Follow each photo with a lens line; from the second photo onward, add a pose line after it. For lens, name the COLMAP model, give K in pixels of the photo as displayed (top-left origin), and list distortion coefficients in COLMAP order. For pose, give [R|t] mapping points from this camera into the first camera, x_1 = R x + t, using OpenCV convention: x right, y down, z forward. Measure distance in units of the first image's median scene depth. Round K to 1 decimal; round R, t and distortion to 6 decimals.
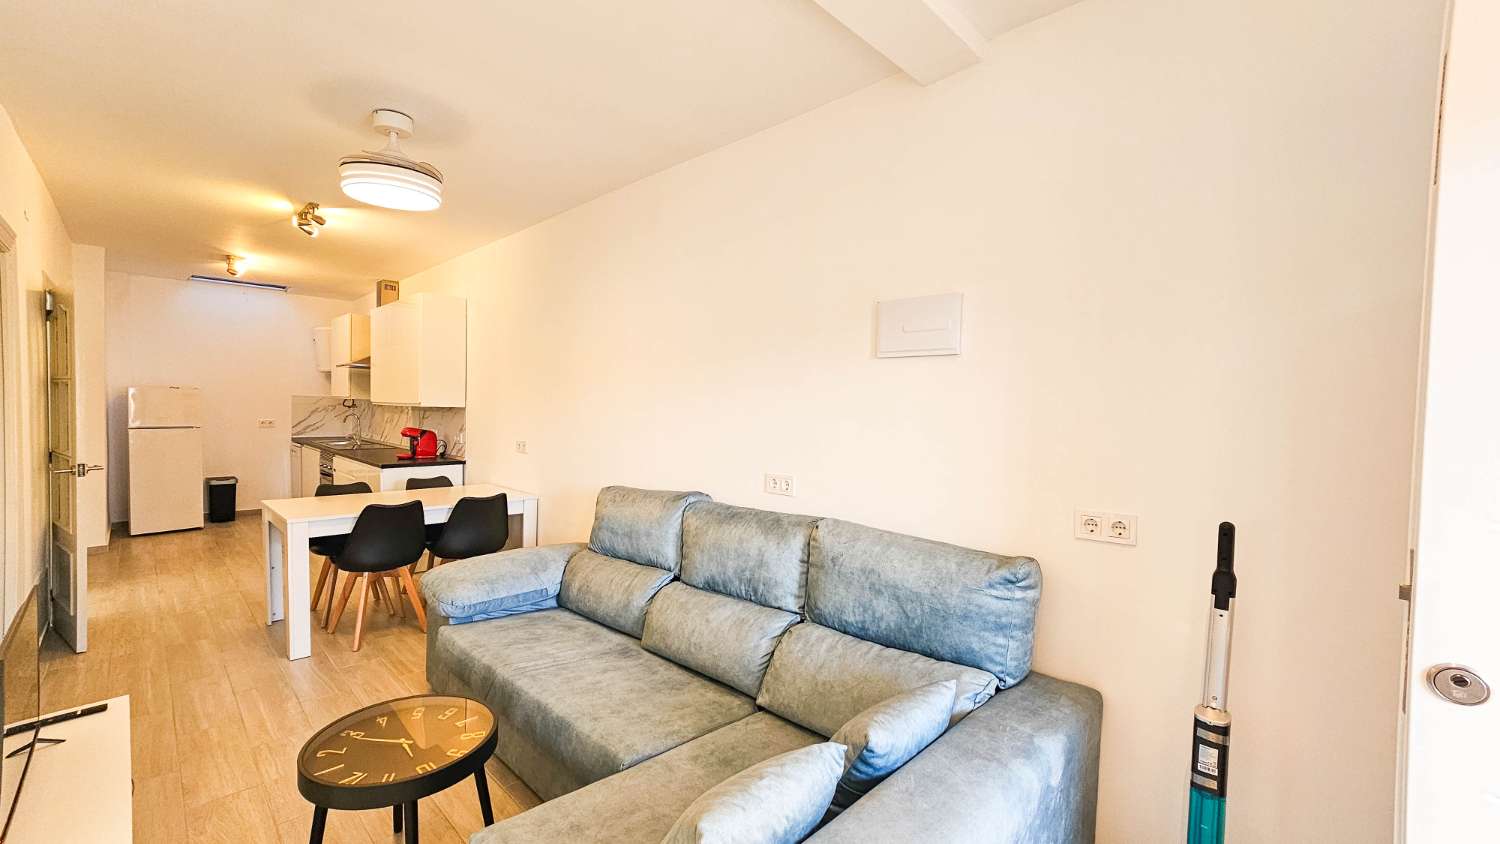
lens RADIAL K [[613.8, 0, 742.0], [0, 613.8, 428.5], [0, 0, 1]] dist [-0.017245, 0.008812]
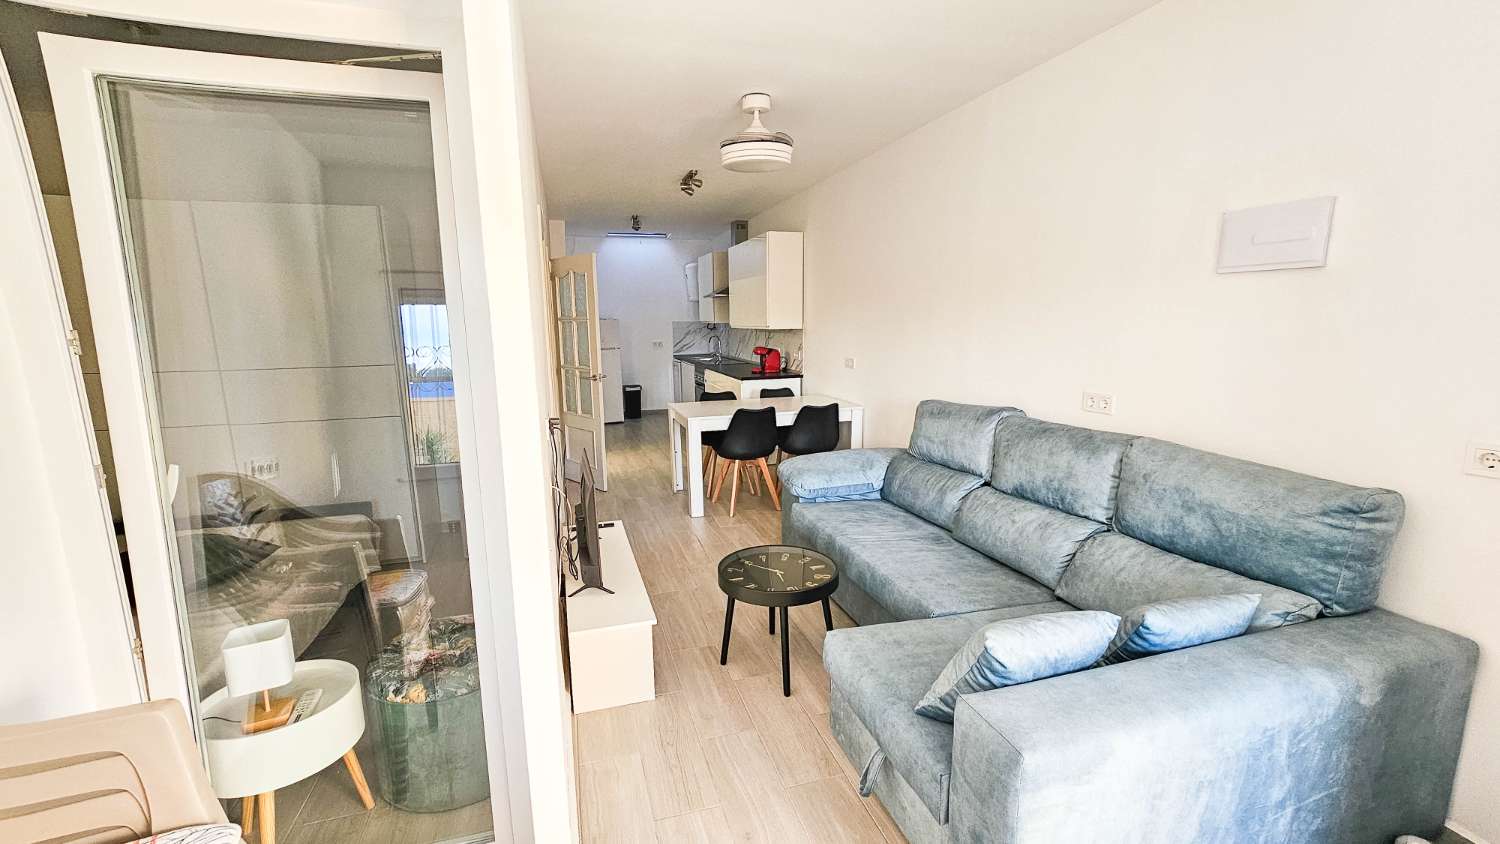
lens RADIAL K [[613.8, 0, 742.0], [0, 613.8, 428.5], [0, 0, 1]] dist [-0.017245, 0.008812]
pose [[0.875033, 0.051232, -0.481345, 0.039707], [0.017272, 0.990446, 0.136818, -0.018032], [0.483756, -0.128034, 0.865787, -0.195736]]
